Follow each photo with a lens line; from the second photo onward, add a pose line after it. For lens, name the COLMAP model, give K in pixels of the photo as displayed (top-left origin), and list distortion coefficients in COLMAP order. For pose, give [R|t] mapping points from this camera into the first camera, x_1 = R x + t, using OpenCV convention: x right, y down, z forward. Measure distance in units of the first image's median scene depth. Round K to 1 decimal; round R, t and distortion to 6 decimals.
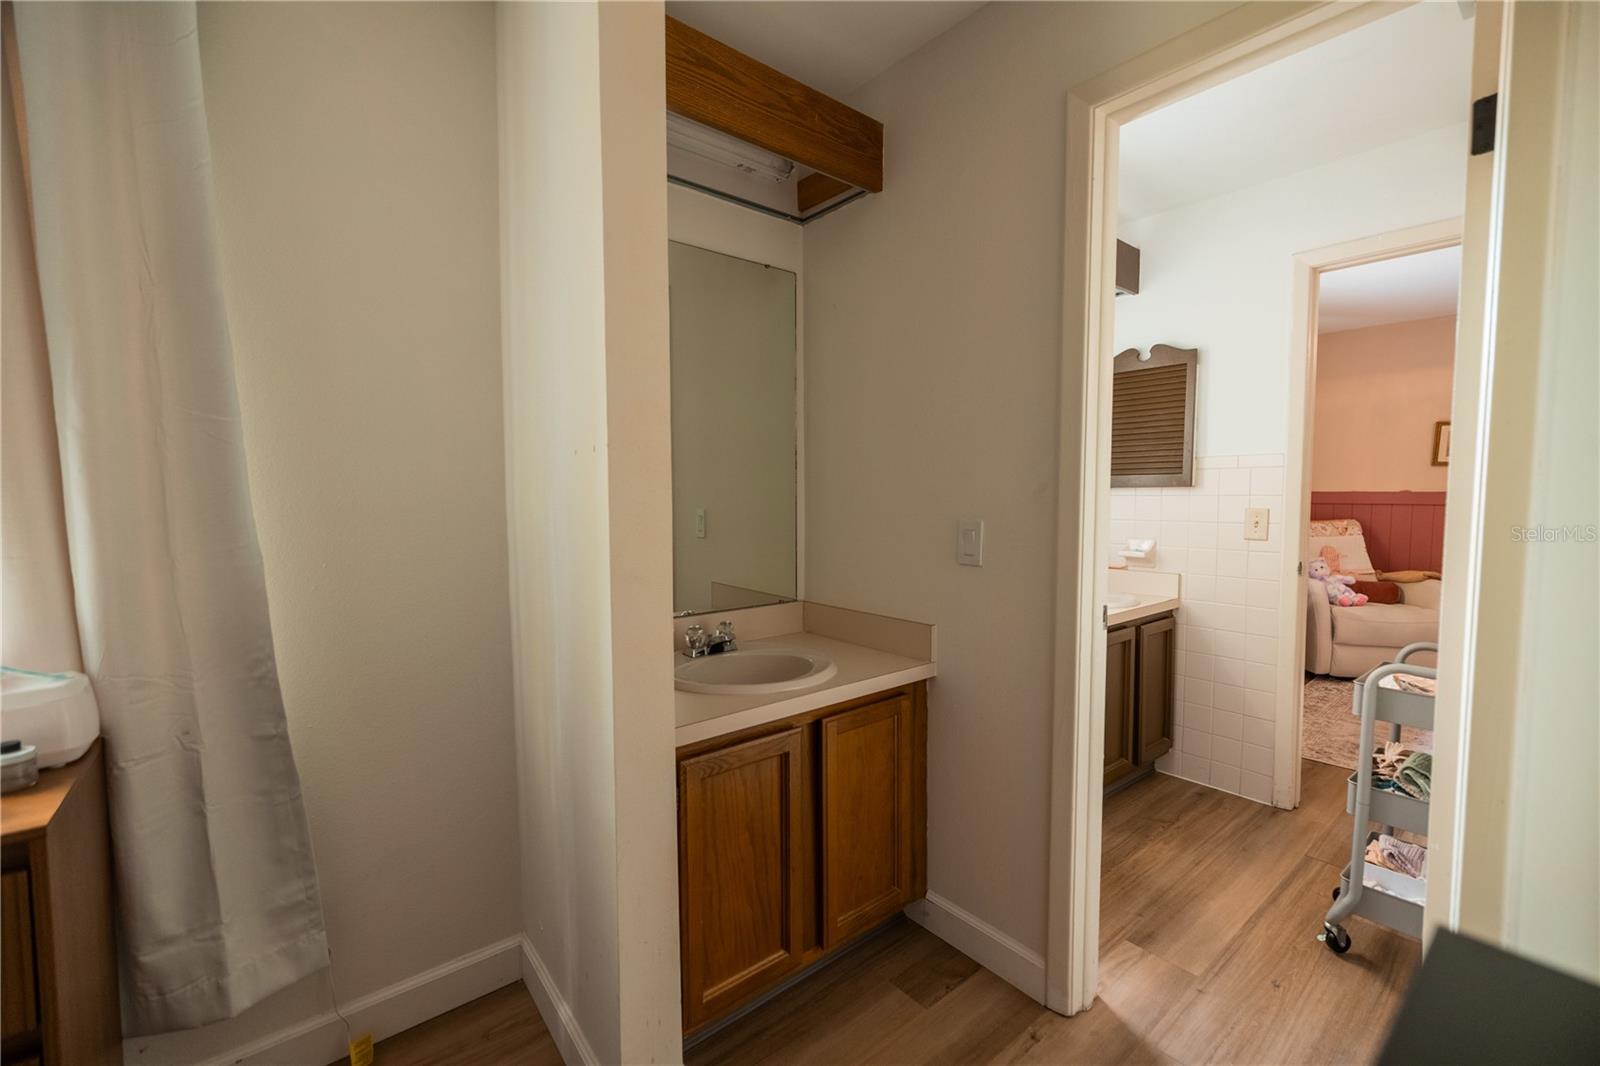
lens RADIAL K [[668.9, 0, 797.3], [0, 668.9, 530.8], [0, 0, 1]] dist [0.000222, -0.000500]
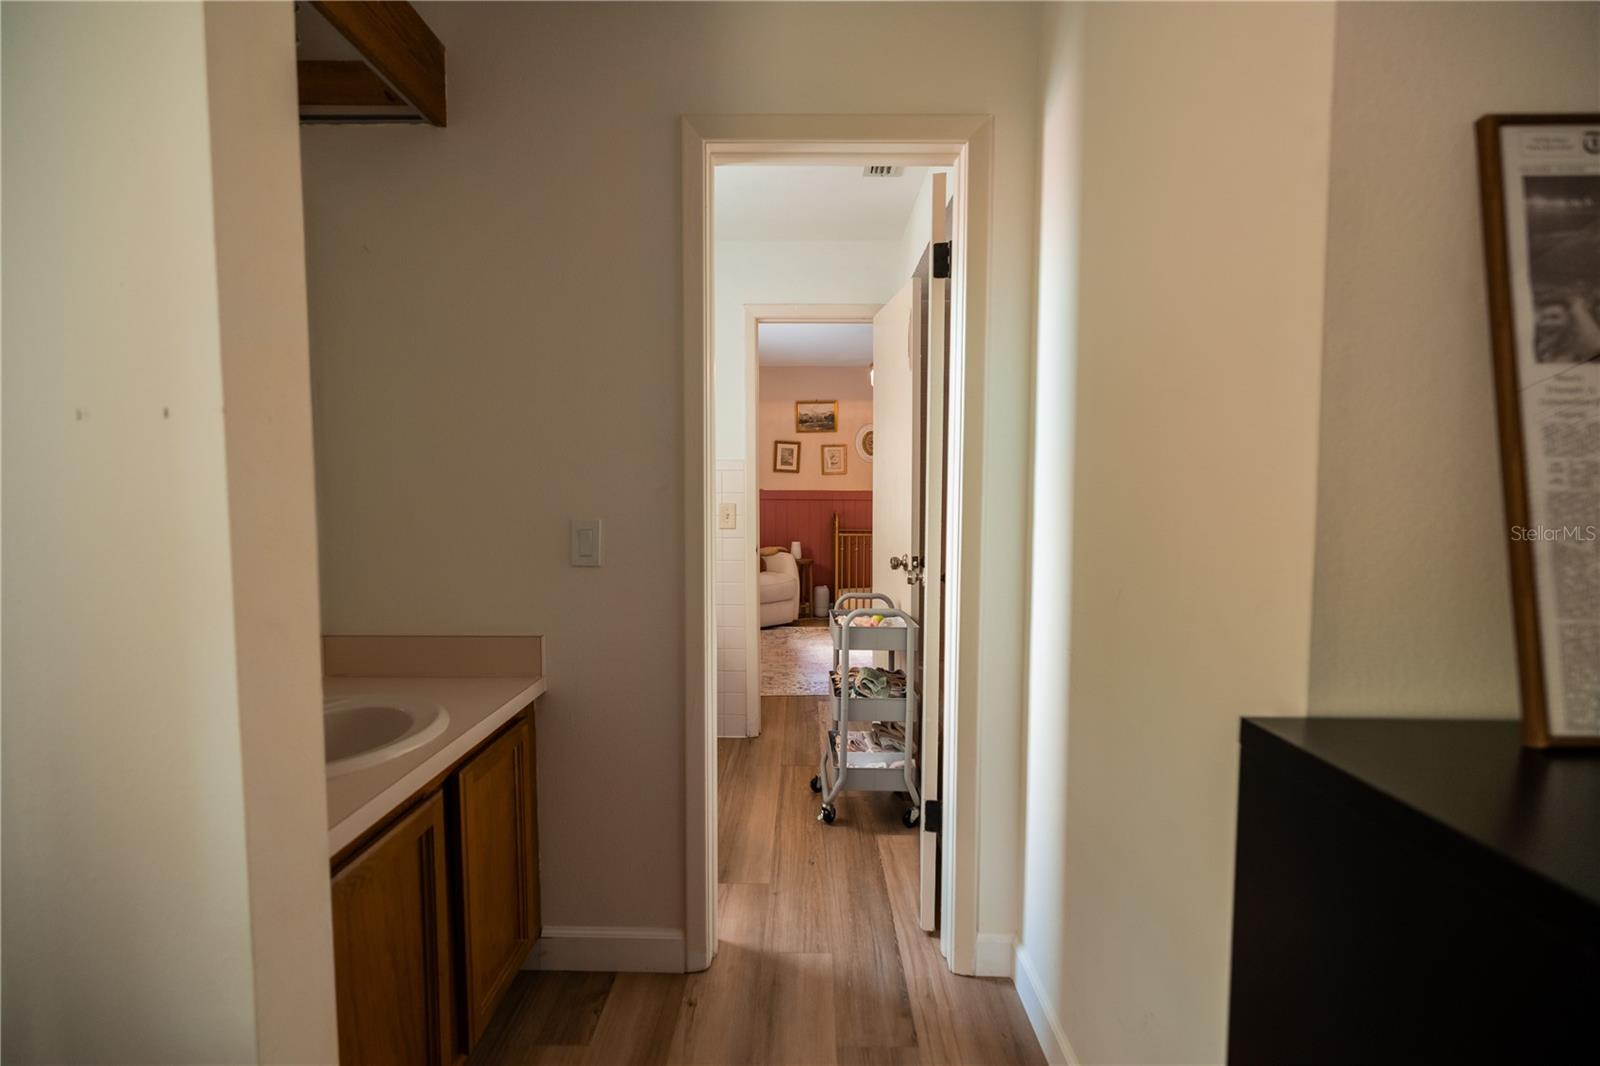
lens RADIAL K [[668.9, 0, 796.0], [0, 668.9, 531.7], [0, 0, 1]] dist [0.000222, -0.000500]
pose [[0.643802, -0.045100, 0.763862, -0.275098], [0.041103, 0.998859, 0.024331, -0.009140], [-0.764088, 0.015733, 0.644921, 0.153235]]
